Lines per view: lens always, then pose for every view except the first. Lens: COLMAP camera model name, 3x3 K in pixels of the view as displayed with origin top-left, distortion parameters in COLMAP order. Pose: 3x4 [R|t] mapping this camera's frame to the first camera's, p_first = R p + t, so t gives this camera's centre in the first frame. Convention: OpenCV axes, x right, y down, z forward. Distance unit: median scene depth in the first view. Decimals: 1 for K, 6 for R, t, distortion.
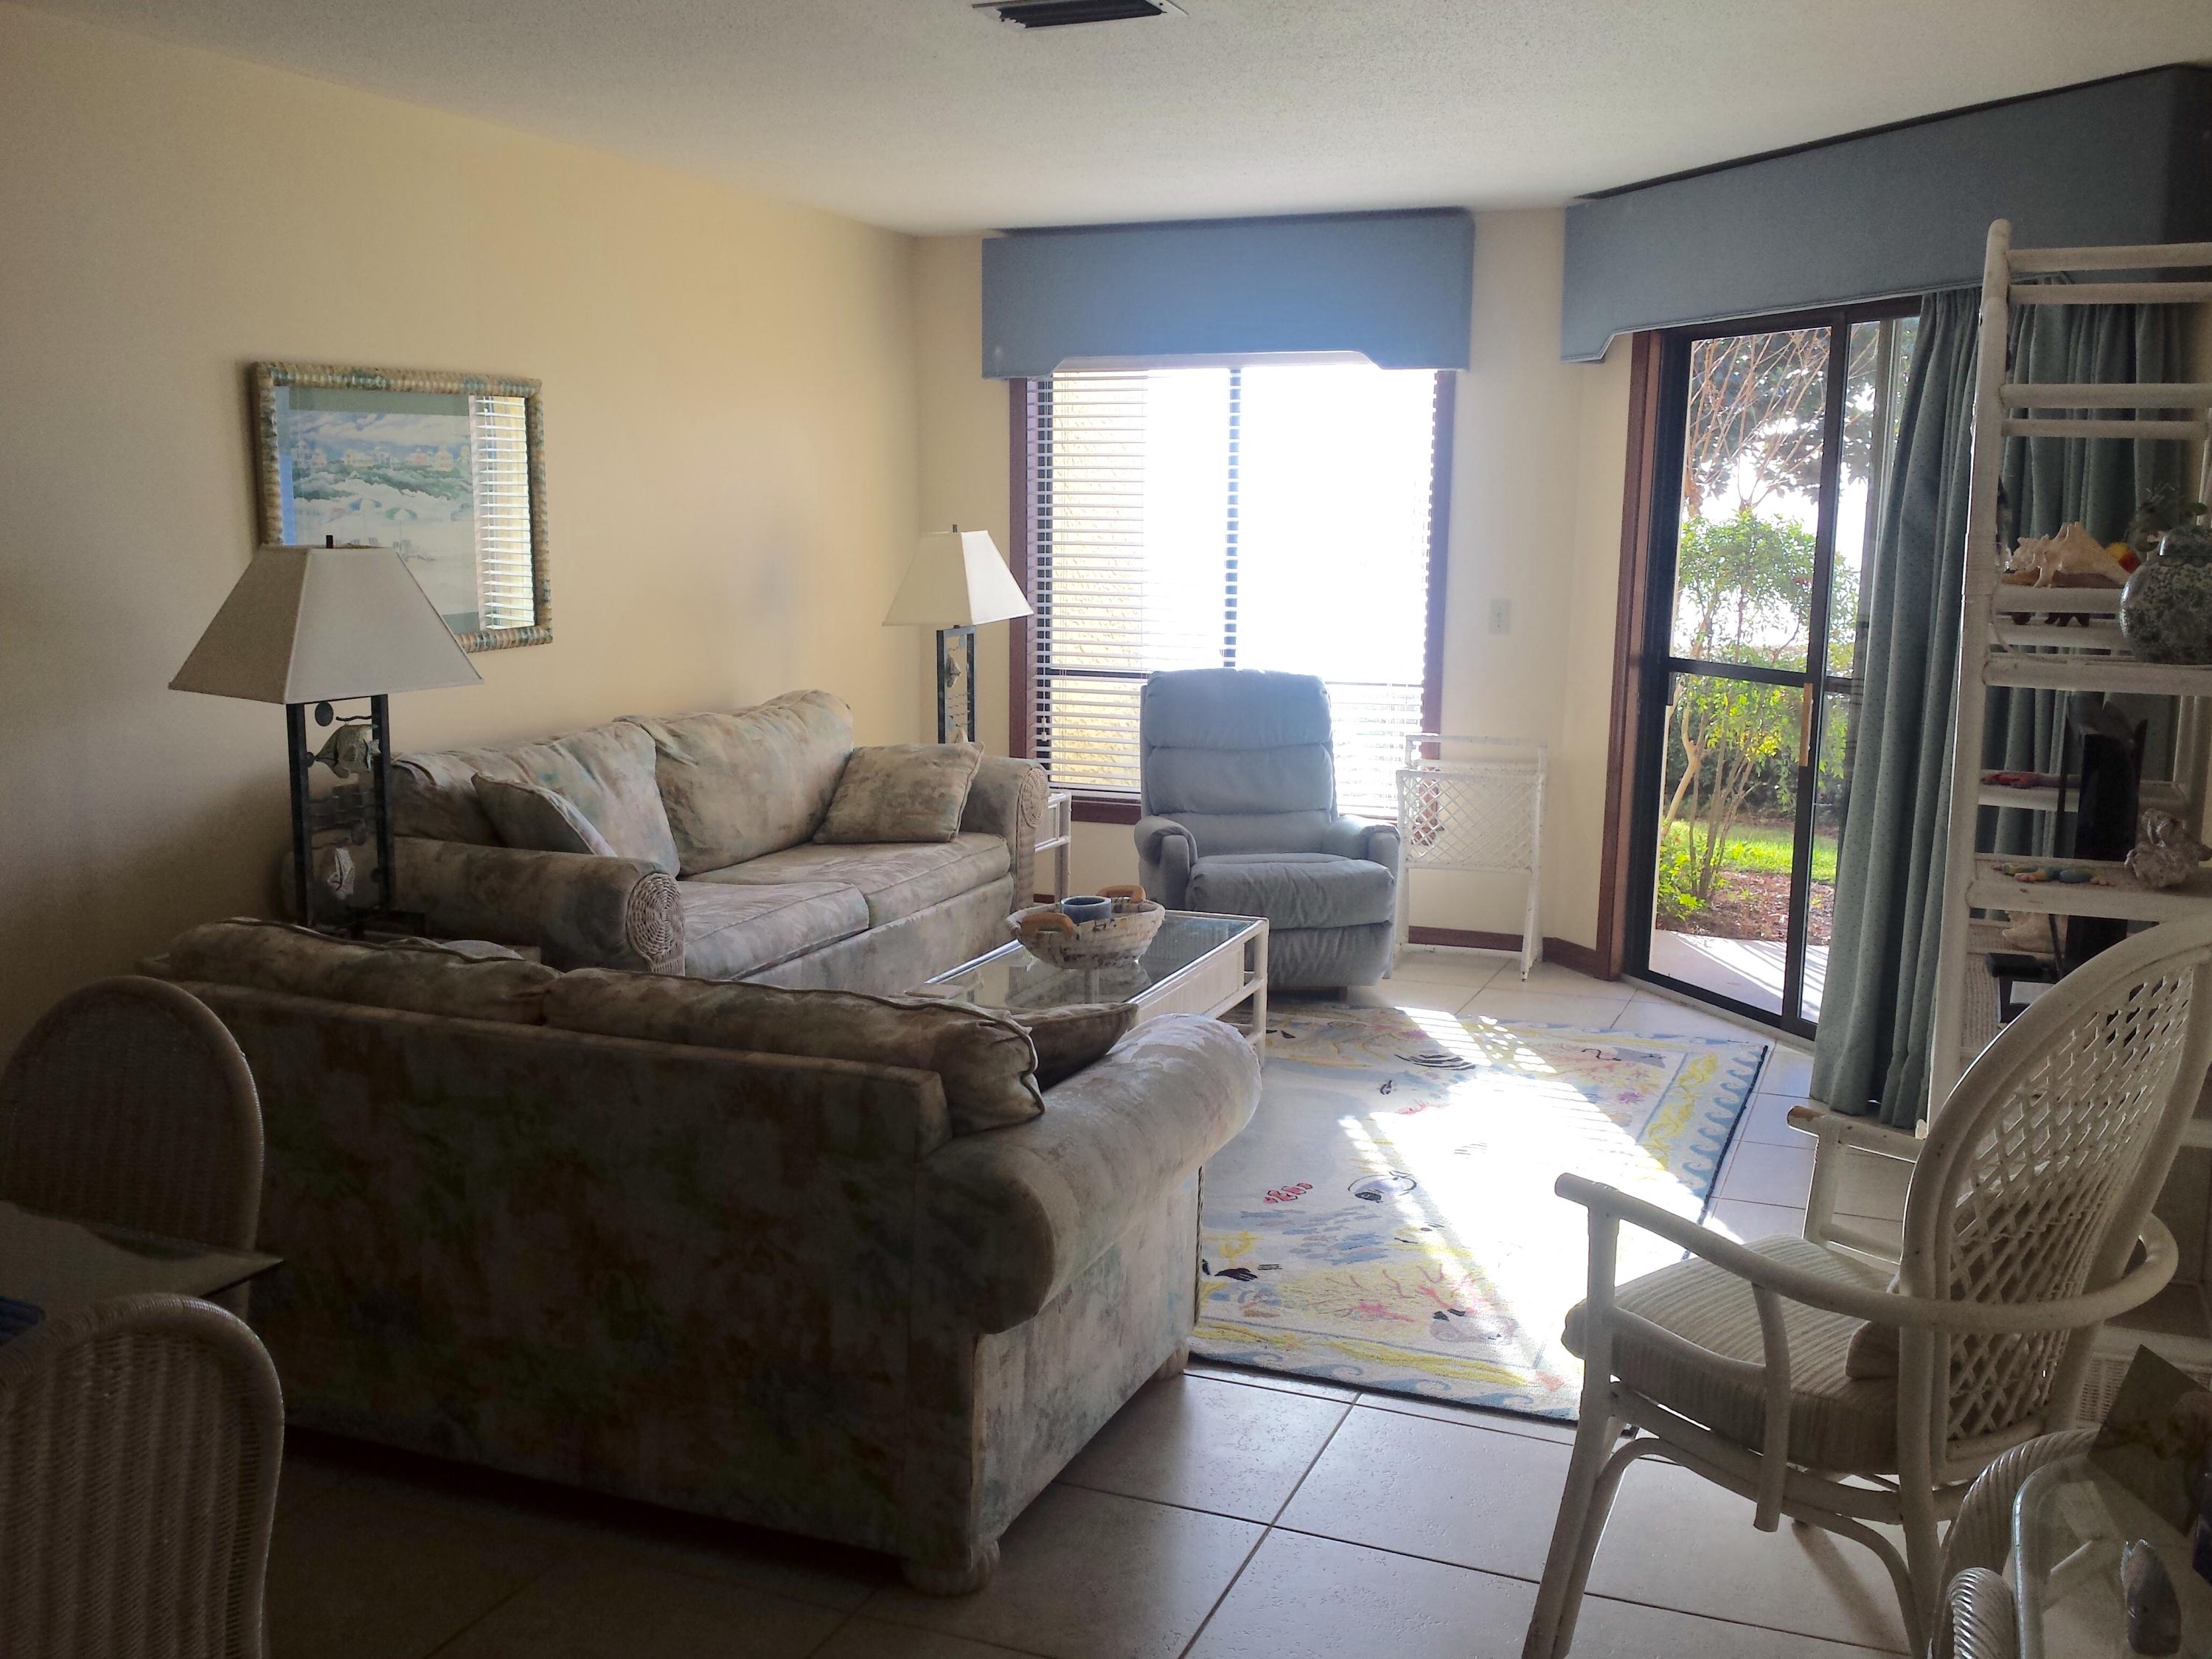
lens RADIAL K [[2084.8, 0, 1106.0], [0, 2084.8, 829.5], [0, 0, 1]] dist [0.144282, -0.286526]
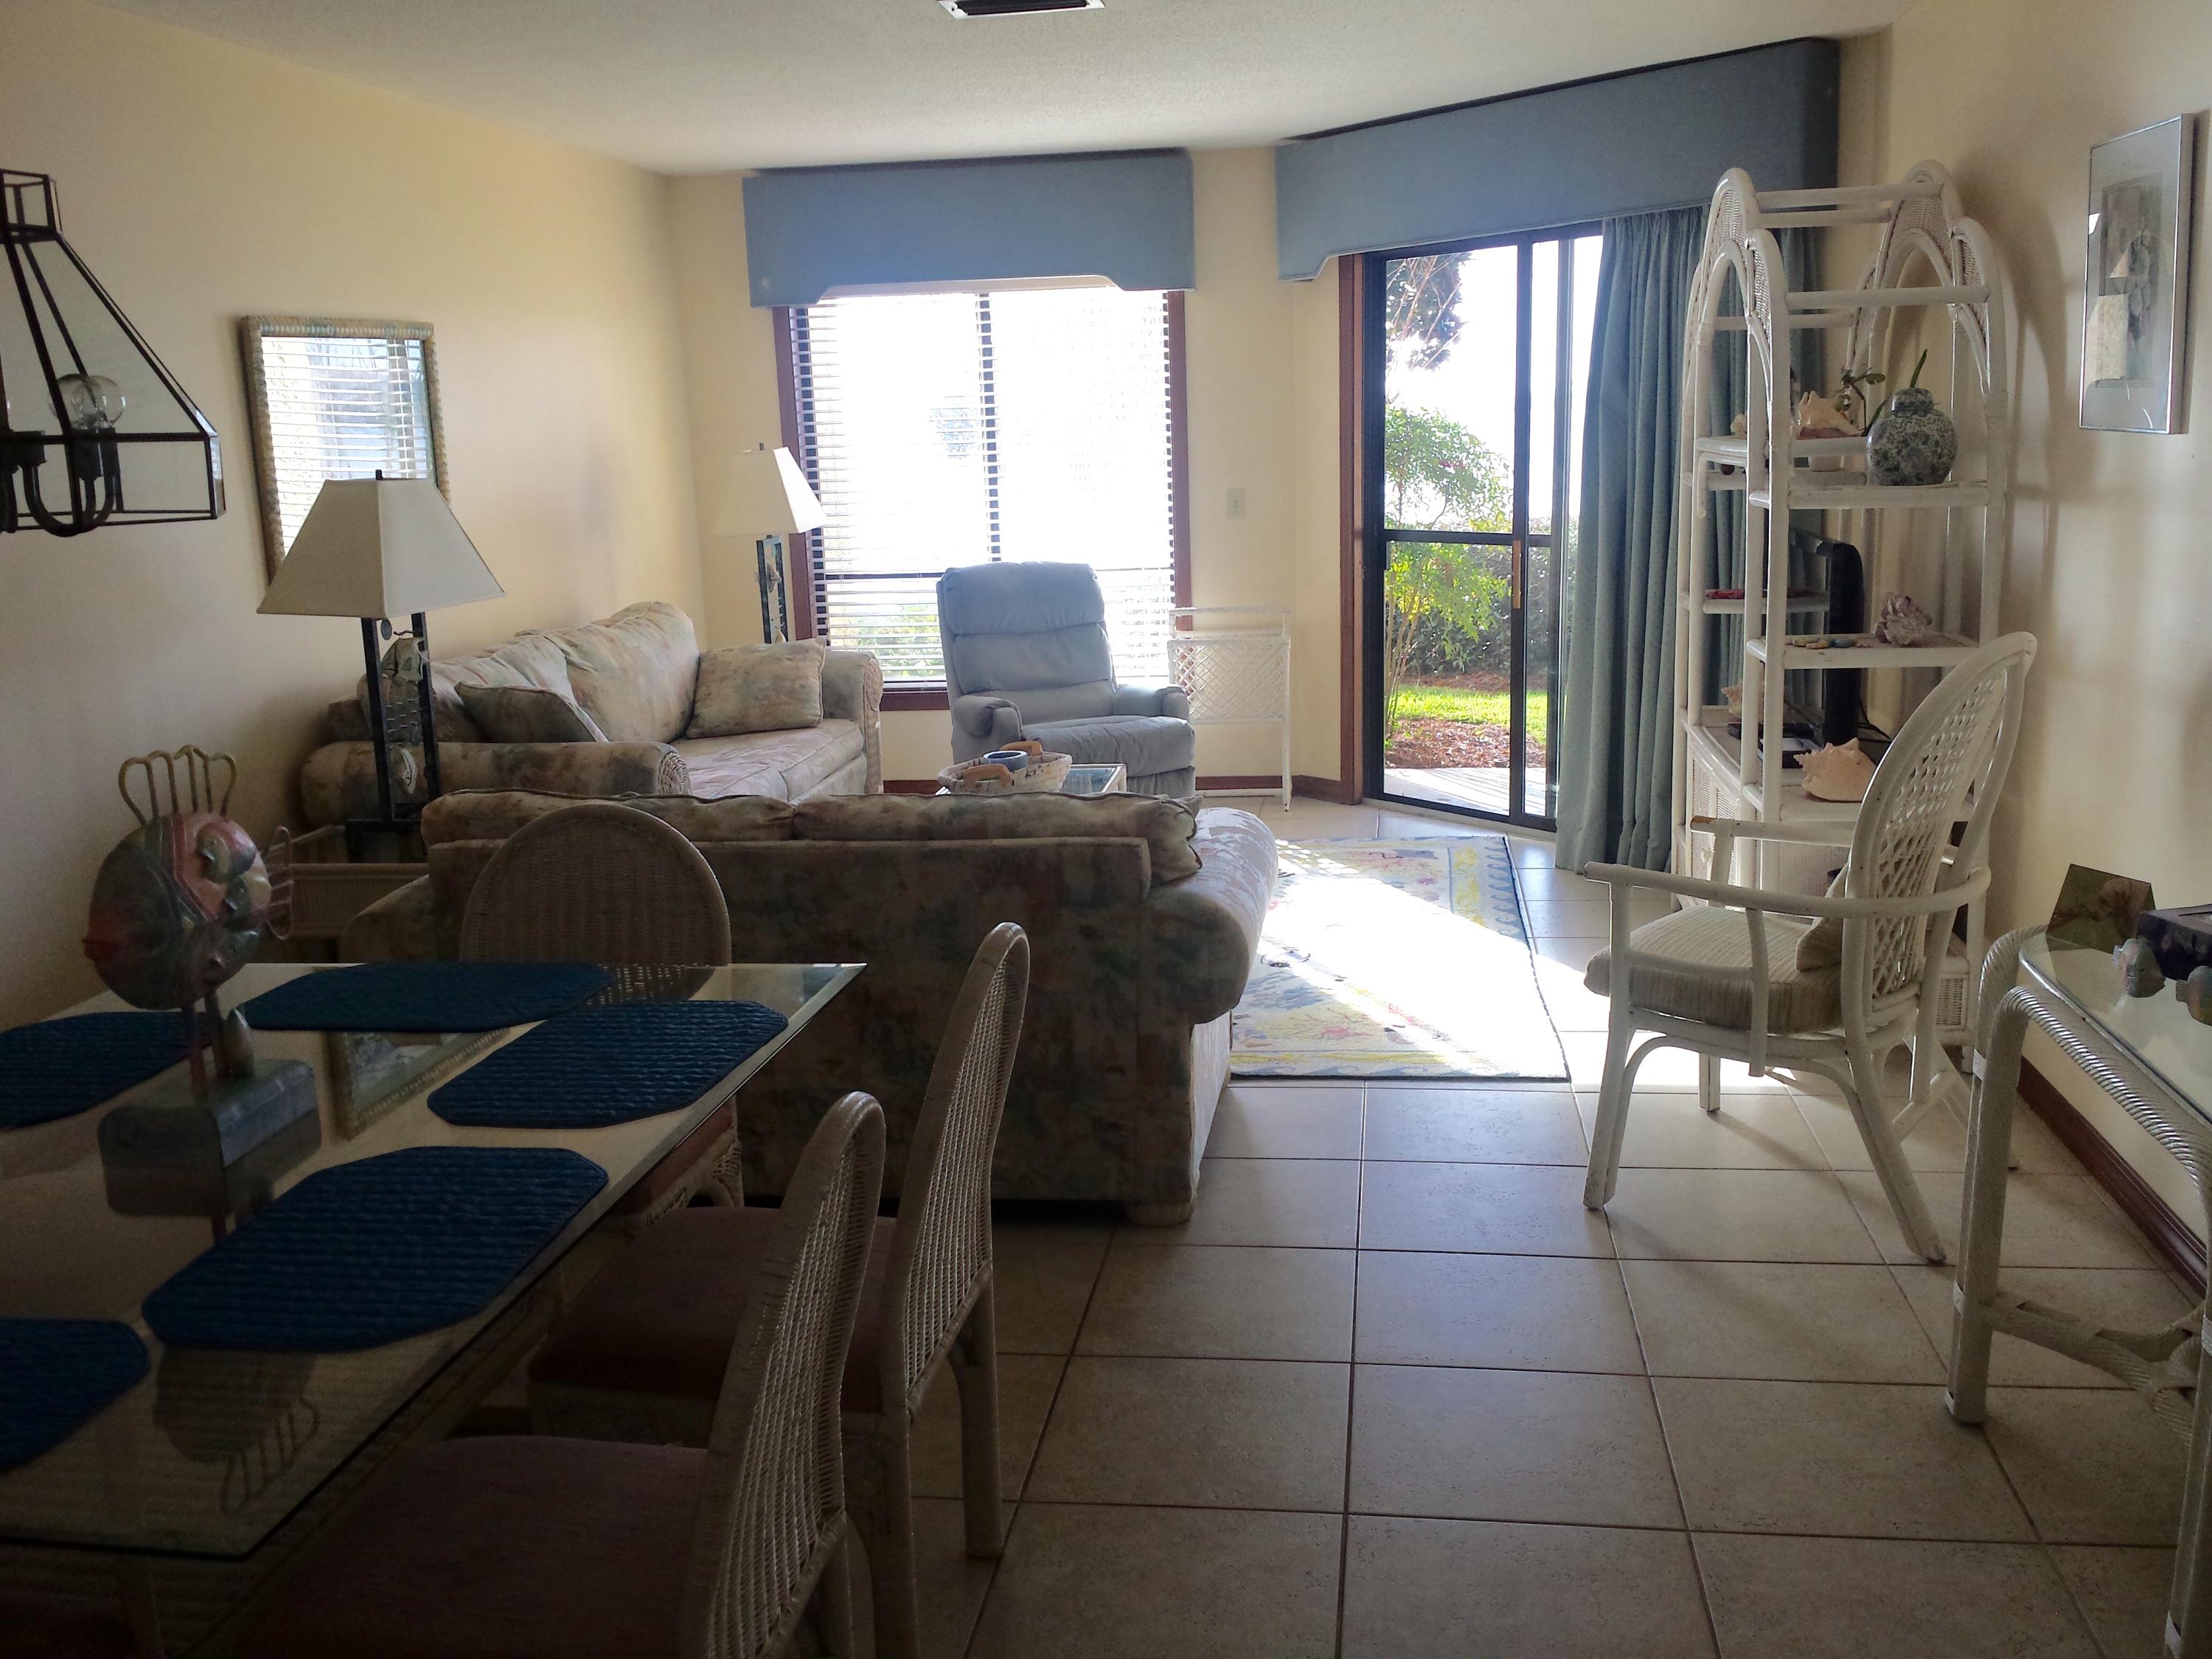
lens RADIAL K [[2117.5, 0, 1106.0], [0, 2117.5, 829.5], [0, 0, 1]] dist [0.170998, -0.437672]
pose [[0.966864, -0.089819, 0.238971, -0.216579], [0.081525, 0.995682, 0.044389, 0.024497], [-0.241926, -0.023436, 0.970012, -0.157136]]
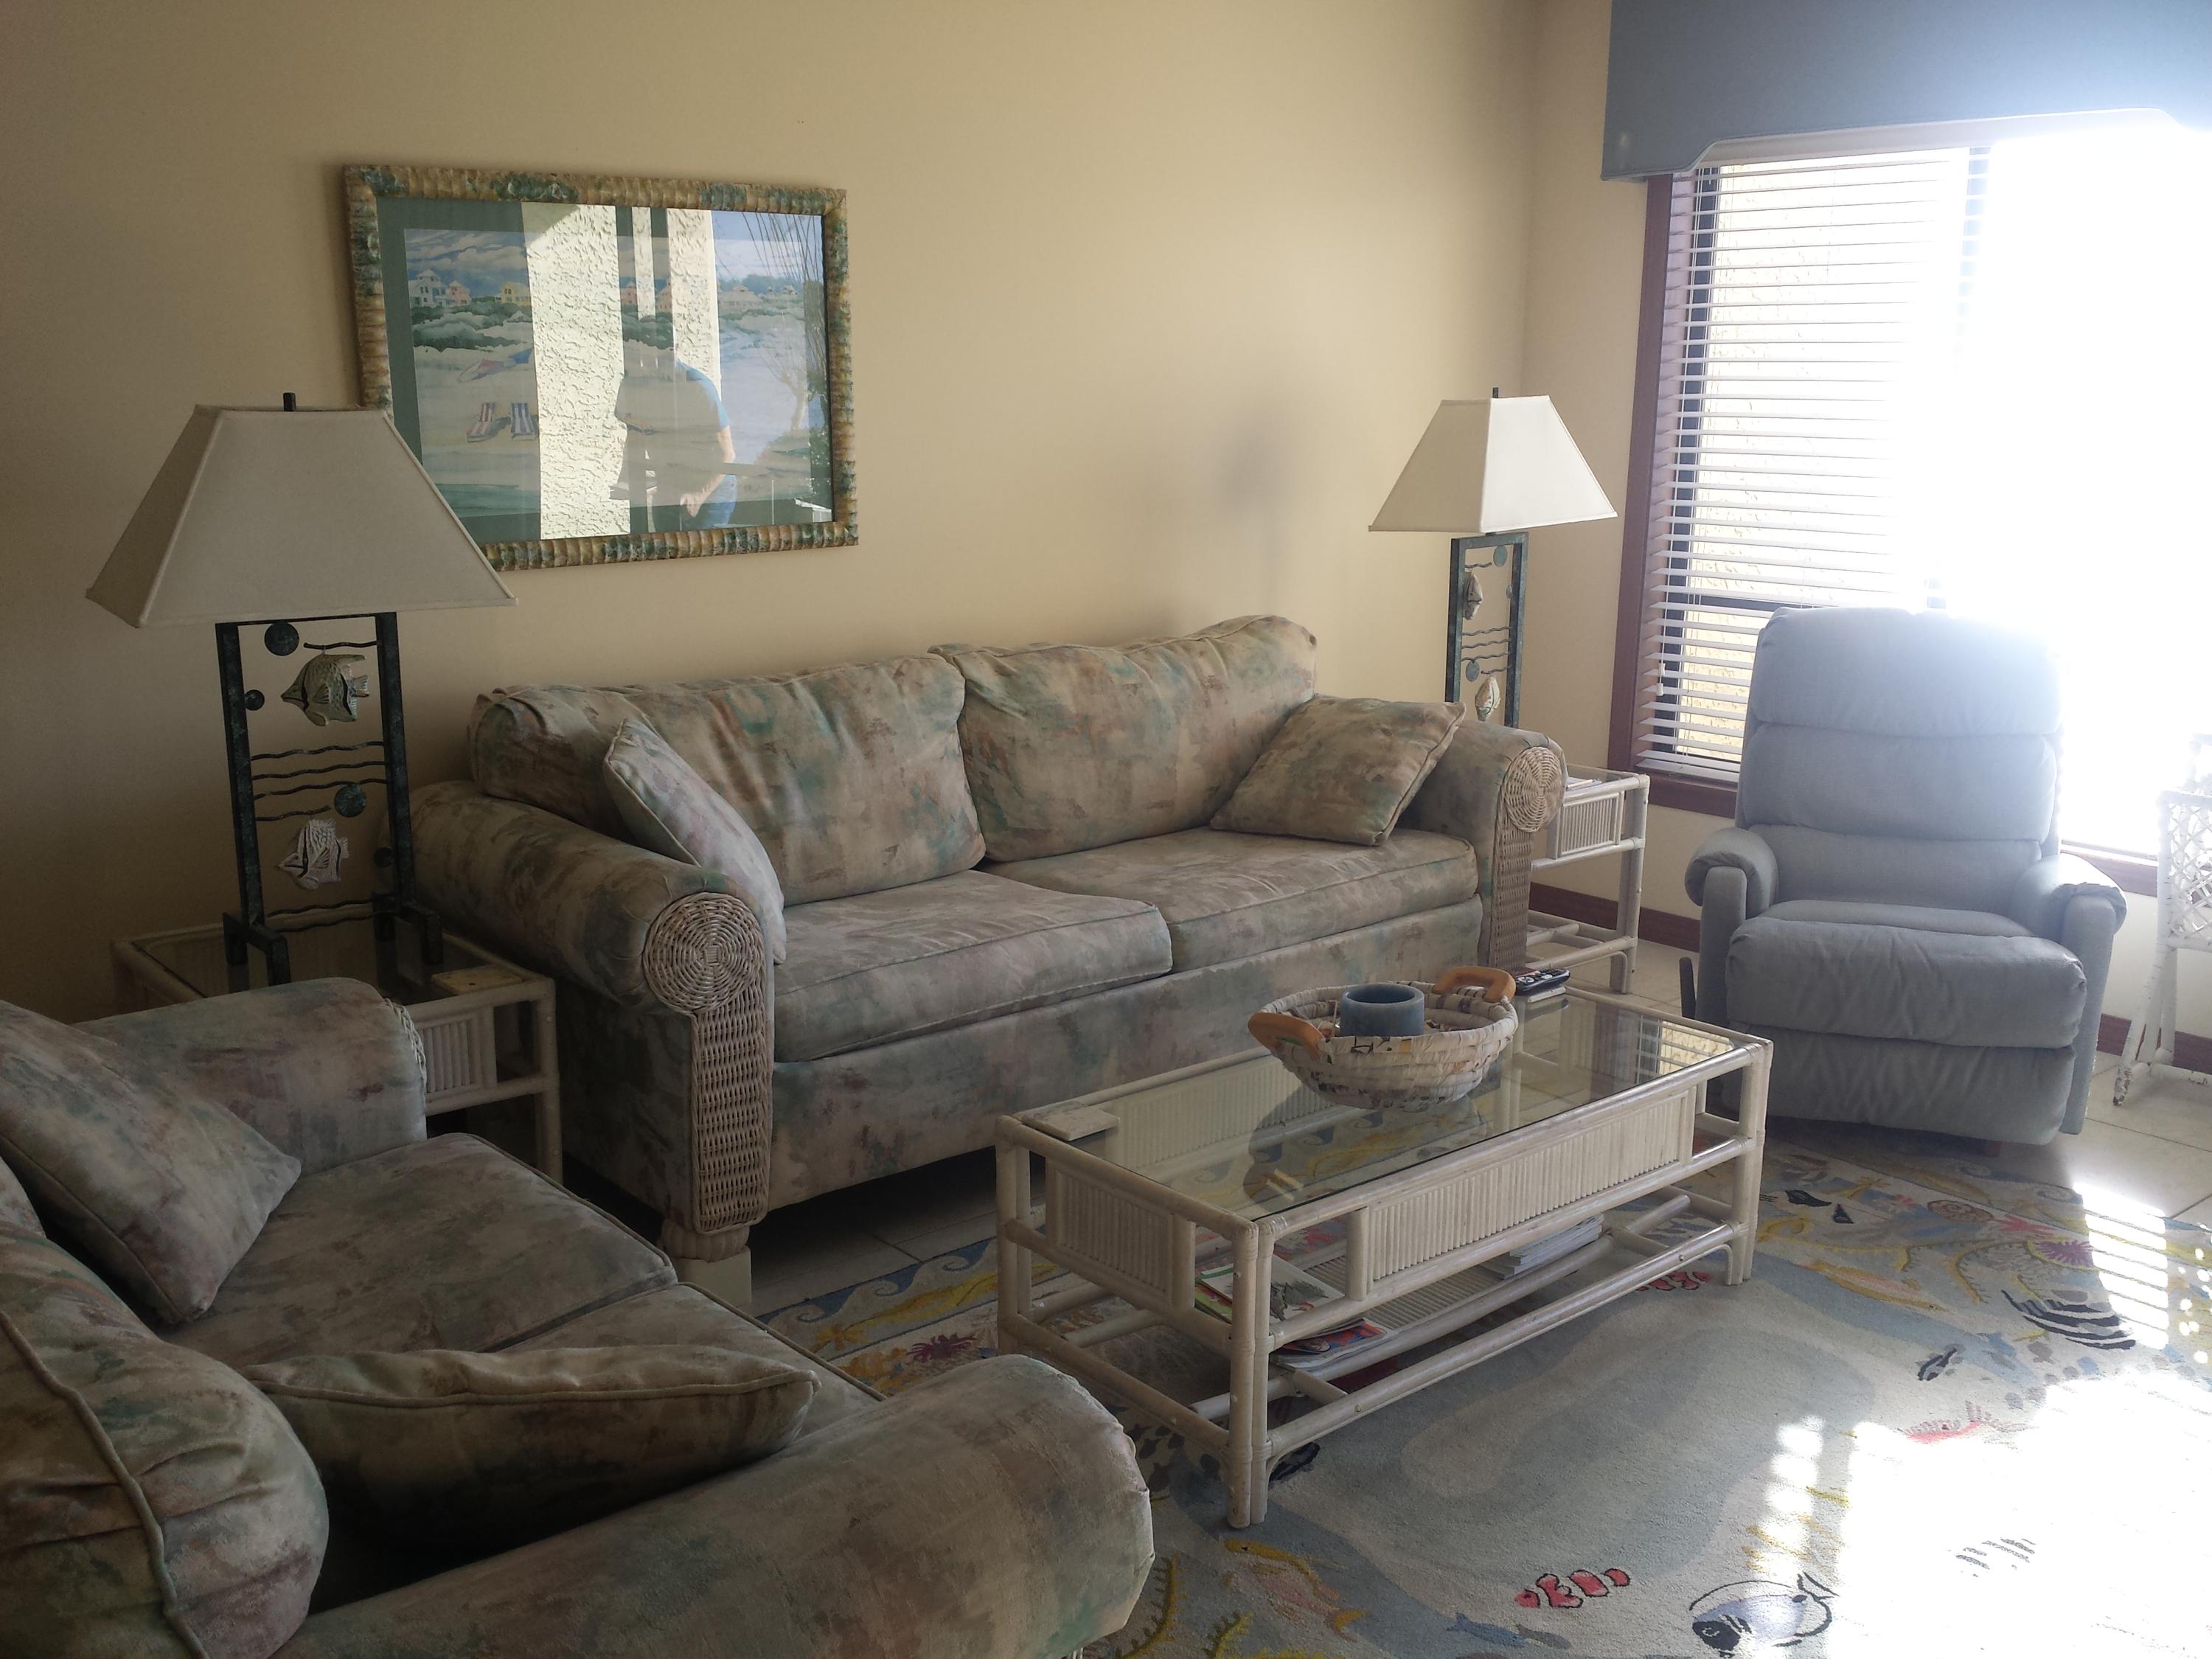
lens RADIAL K [[2084.8, 0, 1106.0], [0, 2084.8, 829.5], [0, 0, 1]] dist [0.144282, -0.286526]
pose [[0.891644, 0.096920, -0.442241, 0.165055], [-0.071503, 0.994704, 0.073832, -0.048271], [0.447055, -0.034210, 0.893852, 0.356373]]
